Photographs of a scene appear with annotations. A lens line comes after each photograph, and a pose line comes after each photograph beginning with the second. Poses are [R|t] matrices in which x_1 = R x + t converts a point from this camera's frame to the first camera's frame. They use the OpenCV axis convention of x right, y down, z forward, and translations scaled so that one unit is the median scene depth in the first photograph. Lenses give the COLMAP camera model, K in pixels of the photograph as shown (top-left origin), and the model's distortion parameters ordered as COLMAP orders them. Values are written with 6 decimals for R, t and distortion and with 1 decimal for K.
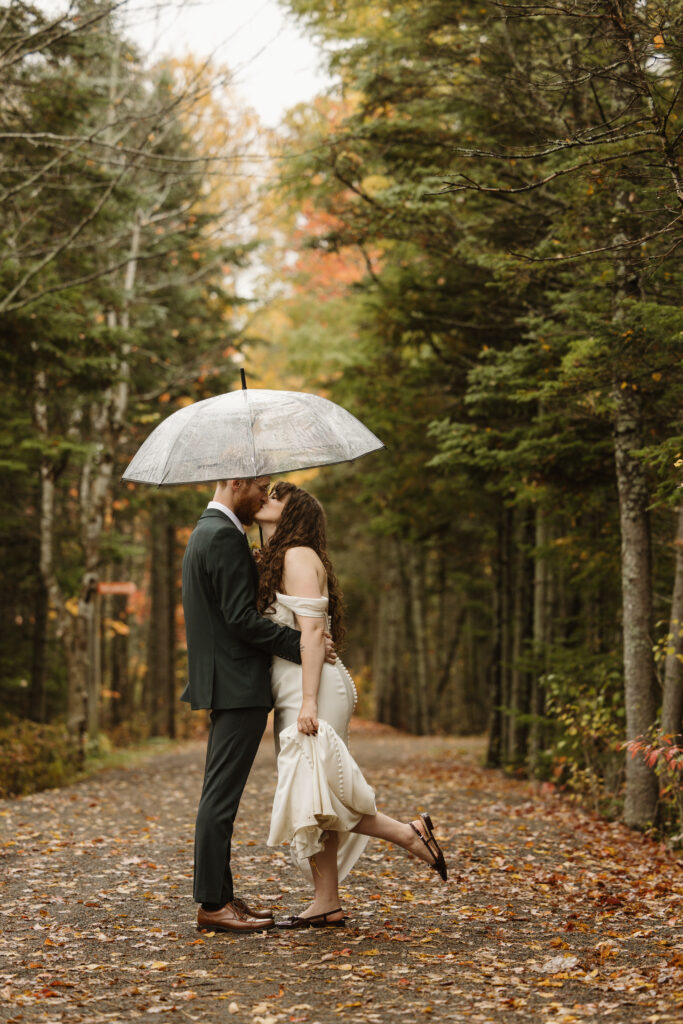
lens RADIAL K [[3034.3, 0, 342.5], [0, 3034.3, 522.2], [0, 0, 1]] dist [0.046188, 0.000000]
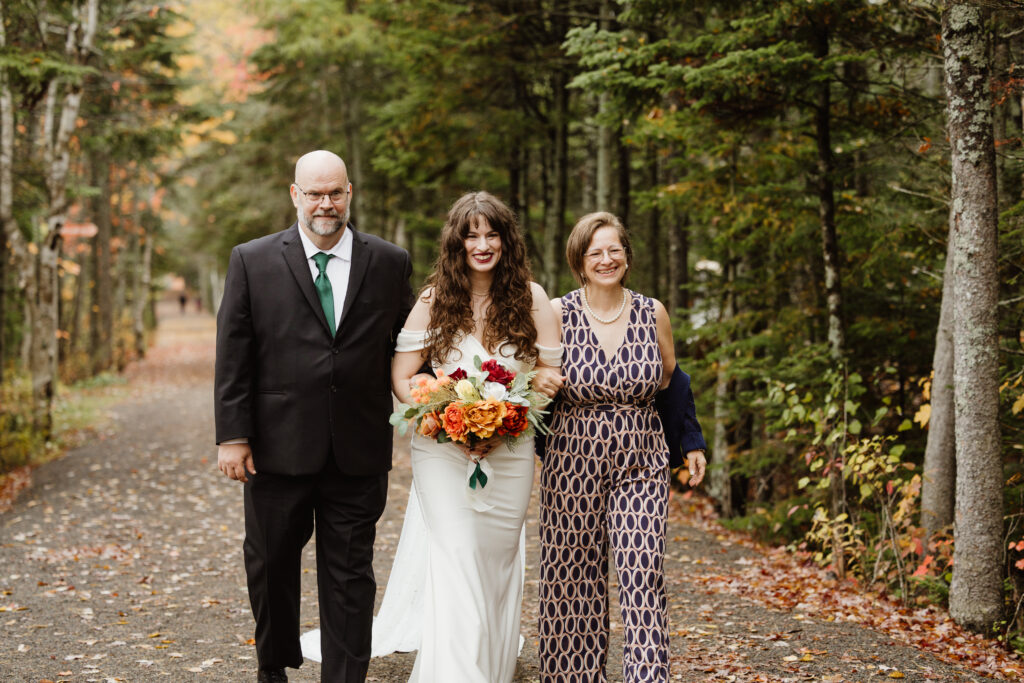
lens RADIAL K [[2424.3, 0, 503.8], [0, 2424.3, 347.3], [0, 0, 1]] dist [-0.038257, 0.000000]
pose [[0.992487, -0.002110, 0.122328, -0.059339], [-0.007252, 0.997079, 0.076038, -0.000282], [-0.122131, -0.076354, 0.989573, 0.411951]]
